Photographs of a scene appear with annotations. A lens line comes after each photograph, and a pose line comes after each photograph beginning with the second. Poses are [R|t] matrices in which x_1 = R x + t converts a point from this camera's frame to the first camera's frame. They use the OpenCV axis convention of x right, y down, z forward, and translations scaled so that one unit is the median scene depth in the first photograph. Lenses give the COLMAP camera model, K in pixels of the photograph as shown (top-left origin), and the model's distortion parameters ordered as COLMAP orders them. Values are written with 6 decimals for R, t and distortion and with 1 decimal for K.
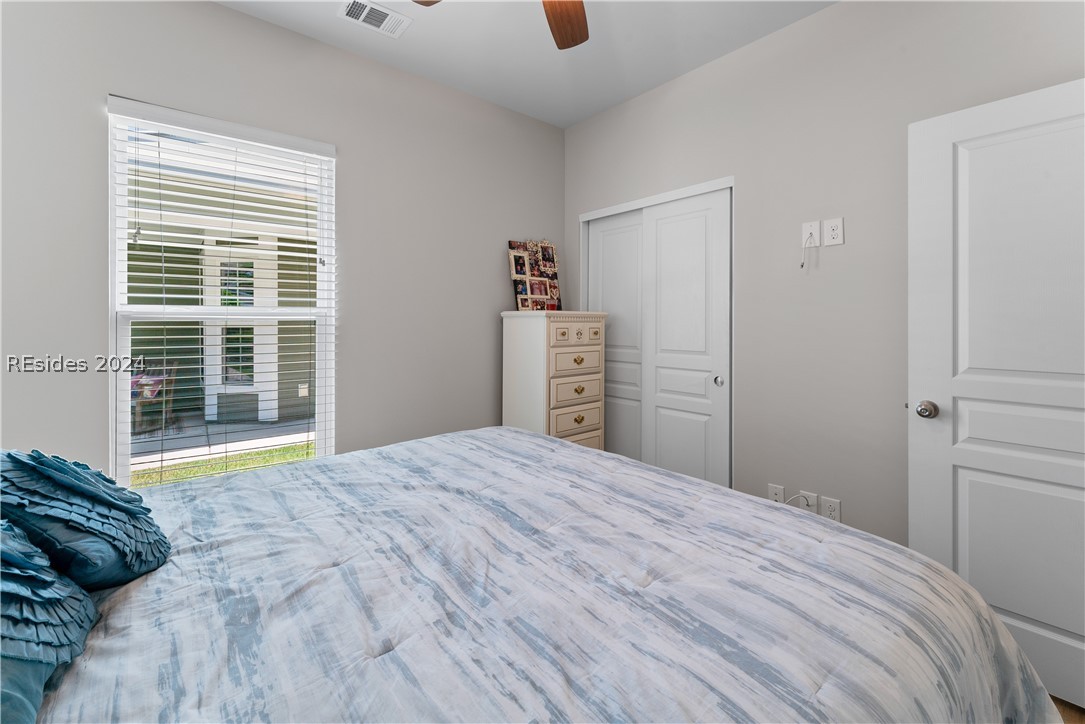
lens RADIAL K [[457.5, 0, 538.6], [0, 457.5, 321.7], [0, 0, 1]] dist [-0.000111, -0.000202]
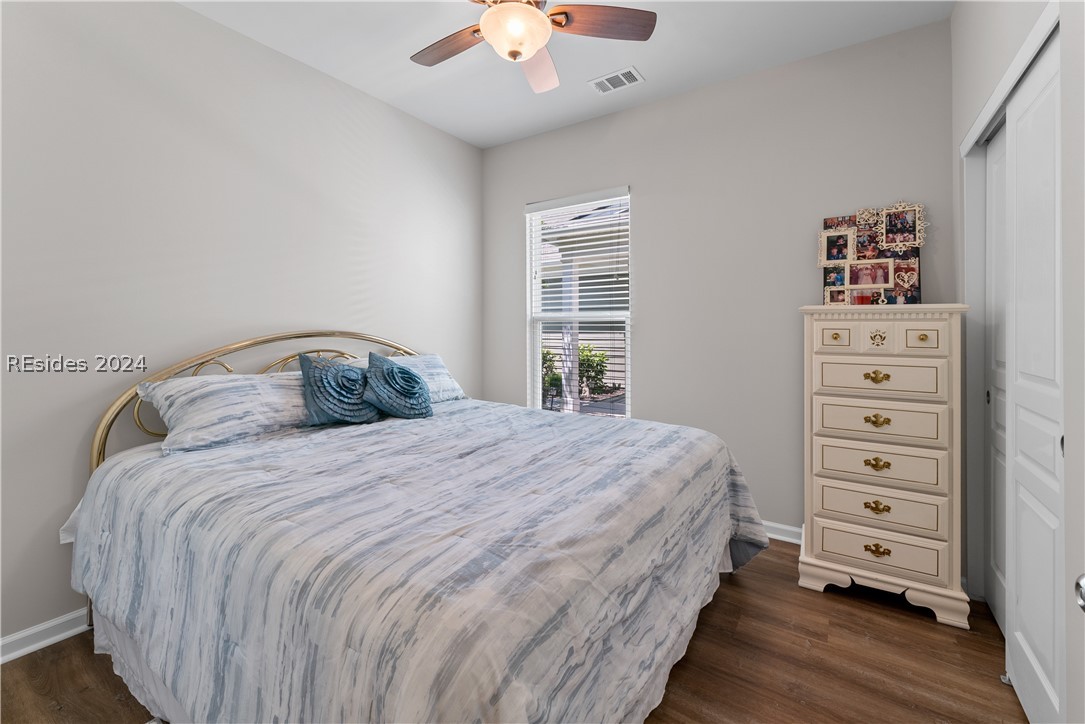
lens RADIAL K [[457.5, 0, 538.6], [0, 457.5, 321.7], [0, 0, 1]] dist [-0.000111, -0.000202]
pose [[0.284569, -0.007668, -0.958625, 0.553210], [-0.003549, 0.999953, -0.009052, 0.009773], [0.958649, 0.005978, 0.284528, 0.301781]]
